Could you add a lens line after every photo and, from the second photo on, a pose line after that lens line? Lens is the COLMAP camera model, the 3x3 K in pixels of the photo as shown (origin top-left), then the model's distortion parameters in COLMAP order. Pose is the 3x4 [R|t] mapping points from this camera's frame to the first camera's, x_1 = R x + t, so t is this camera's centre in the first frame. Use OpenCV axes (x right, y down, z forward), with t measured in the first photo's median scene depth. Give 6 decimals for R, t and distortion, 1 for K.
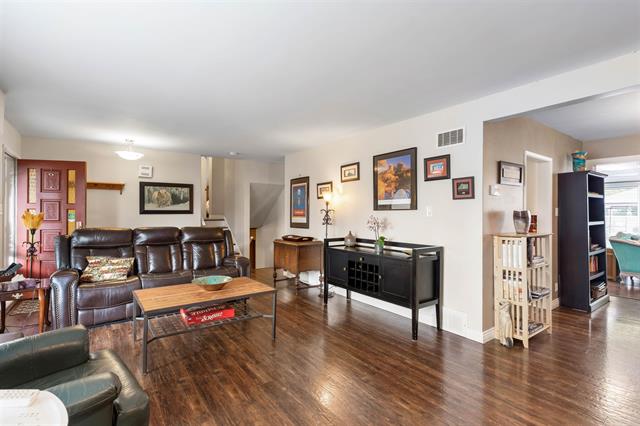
lens RADIAL K [[308.6, 0, 318.2], [0, 308.6, 215.1], [0, 0, 1]] dist [0.002702, -0.000453]
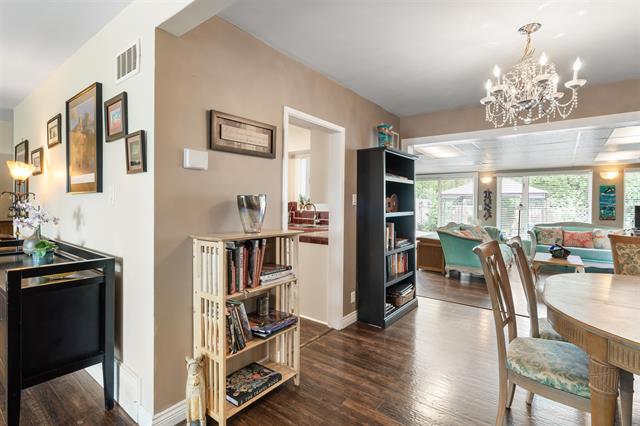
lens RADIAL K [[308.6, 0, 322.3], [0, 308.6, 209.8], [0, 0, 1]] dist [0.002702, -0.000453]
pose [[0.959500, 0.002081, 0.281700, 0.493976], [-0.008124, 0.999761, 0.020288, 0.000088], [-0.281591, -0.021755, 0.959288, 0.293686]]
